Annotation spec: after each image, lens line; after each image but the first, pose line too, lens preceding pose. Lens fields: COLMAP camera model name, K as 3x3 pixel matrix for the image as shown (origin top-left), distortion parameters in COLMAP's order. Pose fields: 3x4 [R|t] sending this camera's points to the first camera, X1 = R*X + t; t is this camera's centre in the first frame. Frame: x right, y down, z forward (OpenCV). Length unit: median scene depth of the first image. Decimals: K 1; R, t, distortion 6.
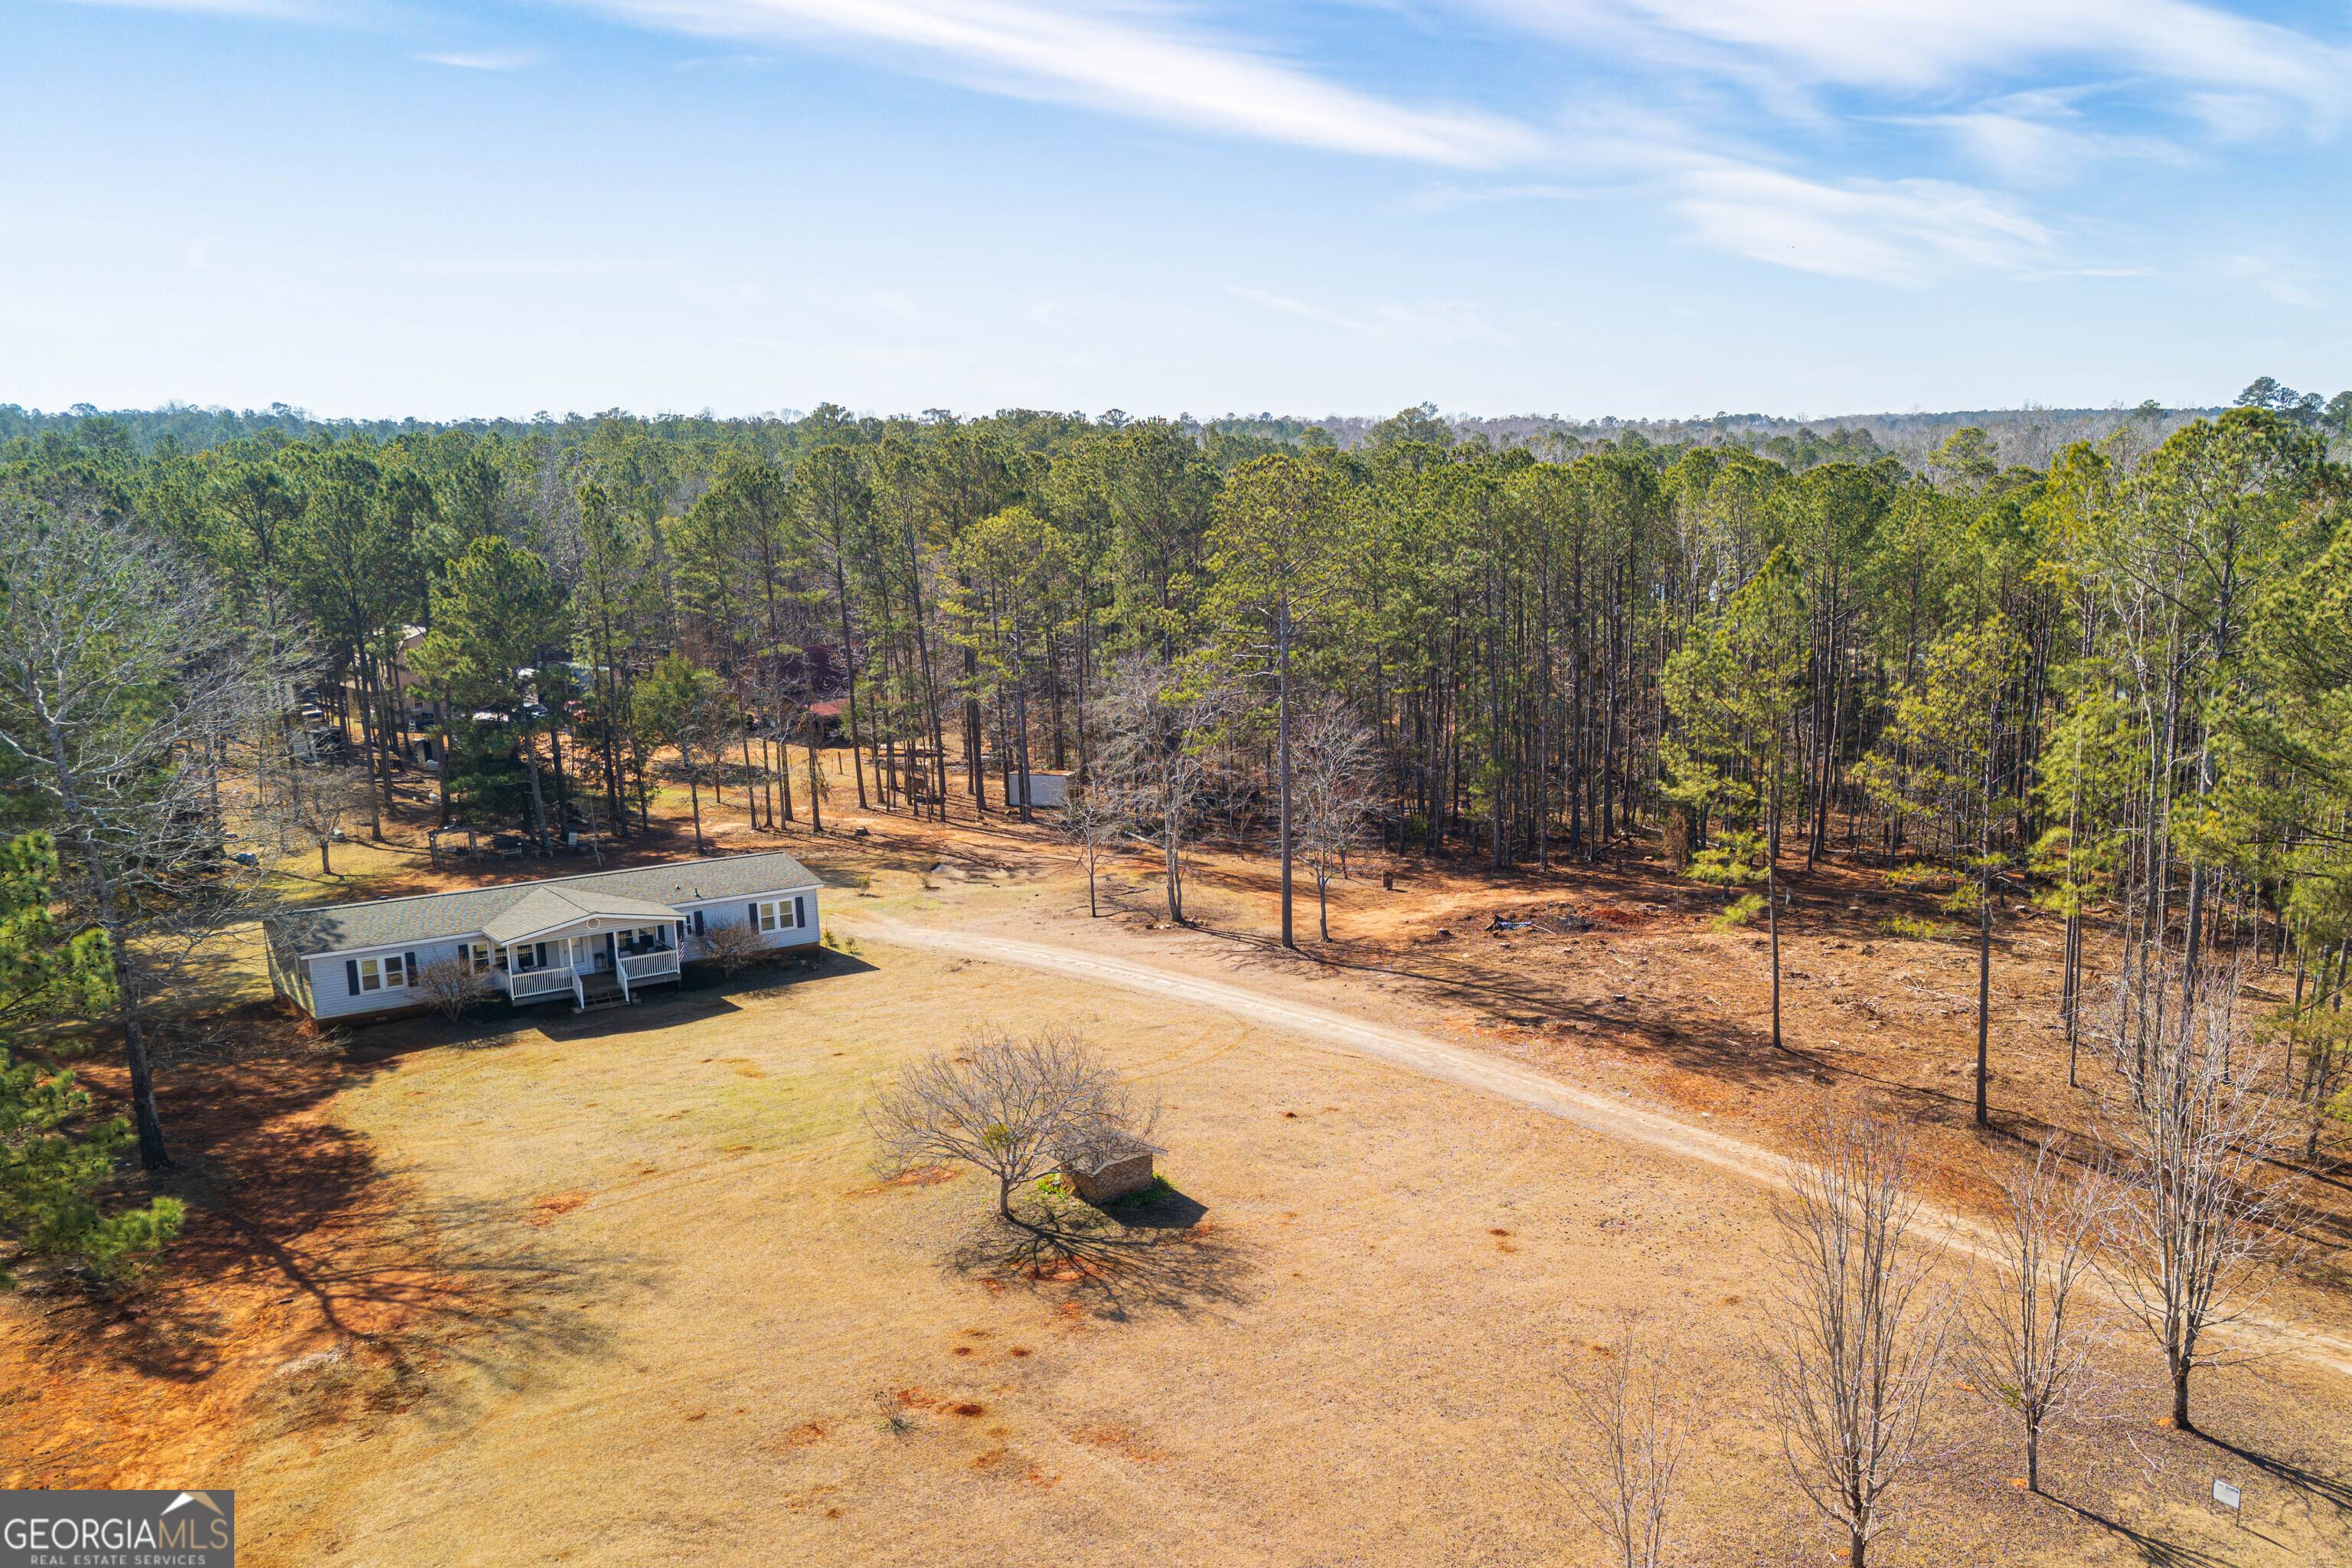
lens RADIAL K [[1731.0, 0, 1176.0], [0, 1731.0, 784.0], [0, 0, 1]] dist [0.034599, -0.166384]
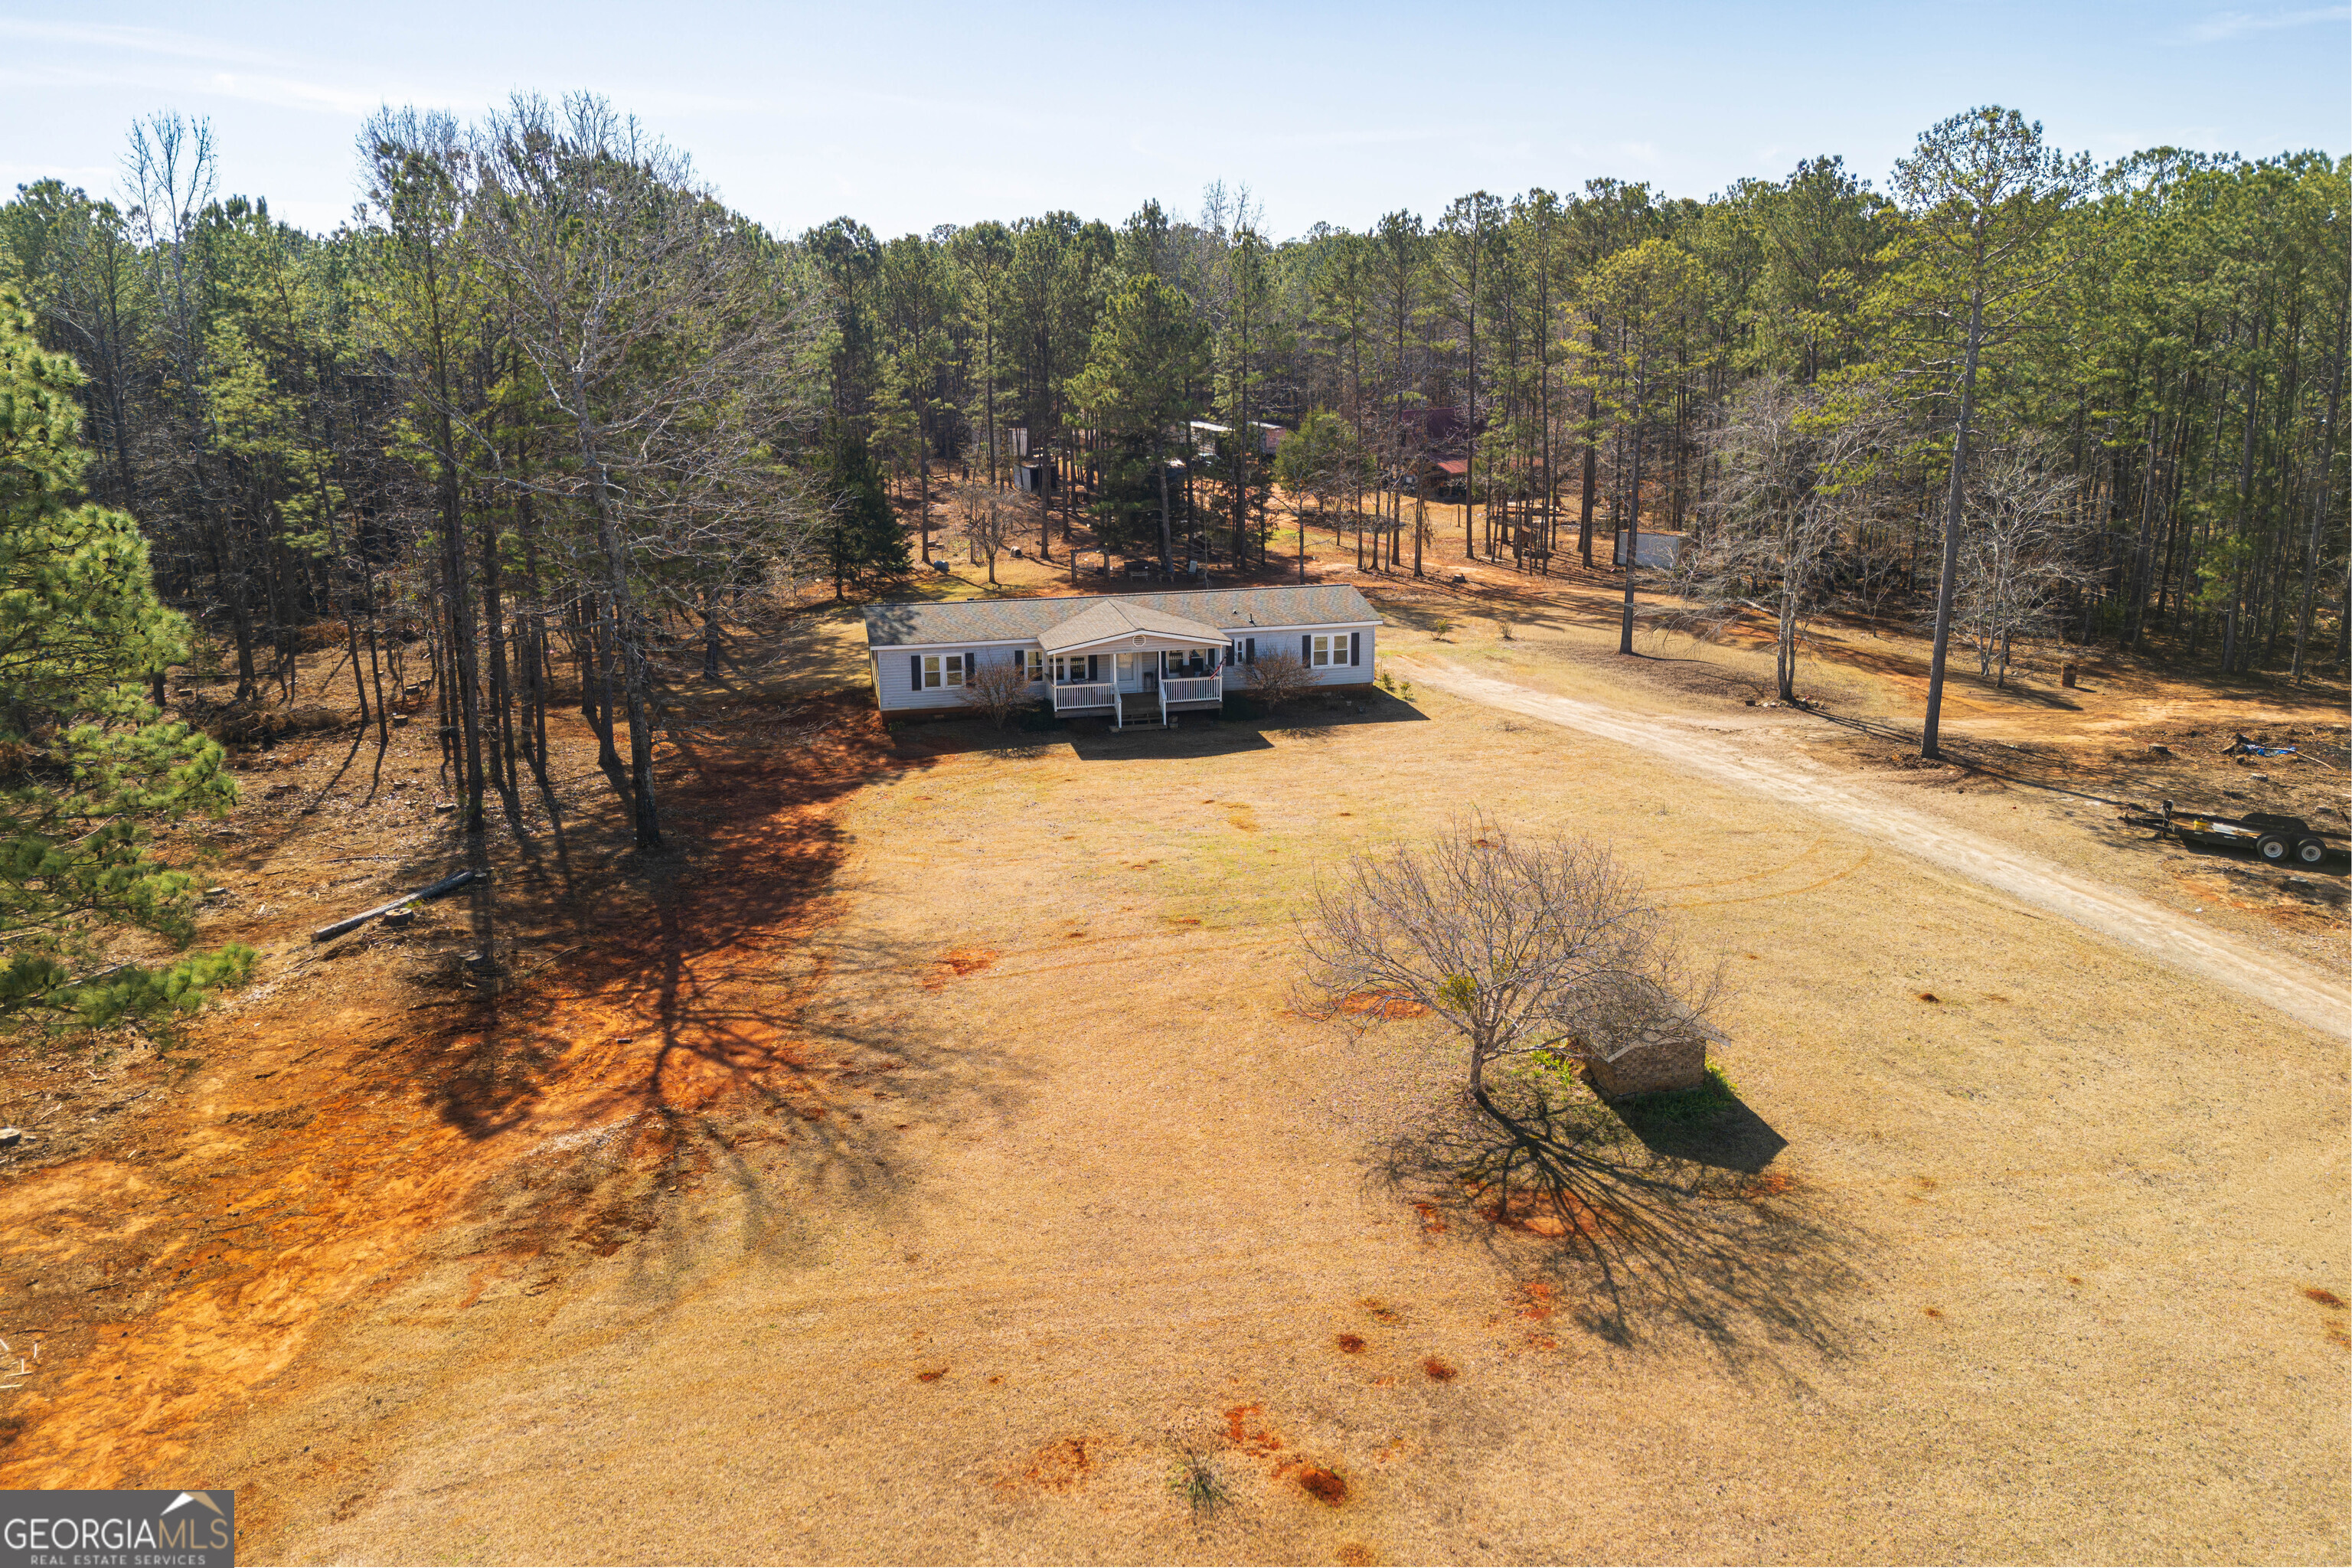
lens RADIAL K [[1694.5, 0, 1180.9], [0, 1694.5, 704.7], [0, 0, 1]] dist [0.042314, -0.048710]
pose [[0.937587, 0.101383, -0.332645, 0.000481], [-0.067881, 0.991515, 0.110864, 0.011603], [0.341062, -0.081364, 0.936513, 0.146852]]
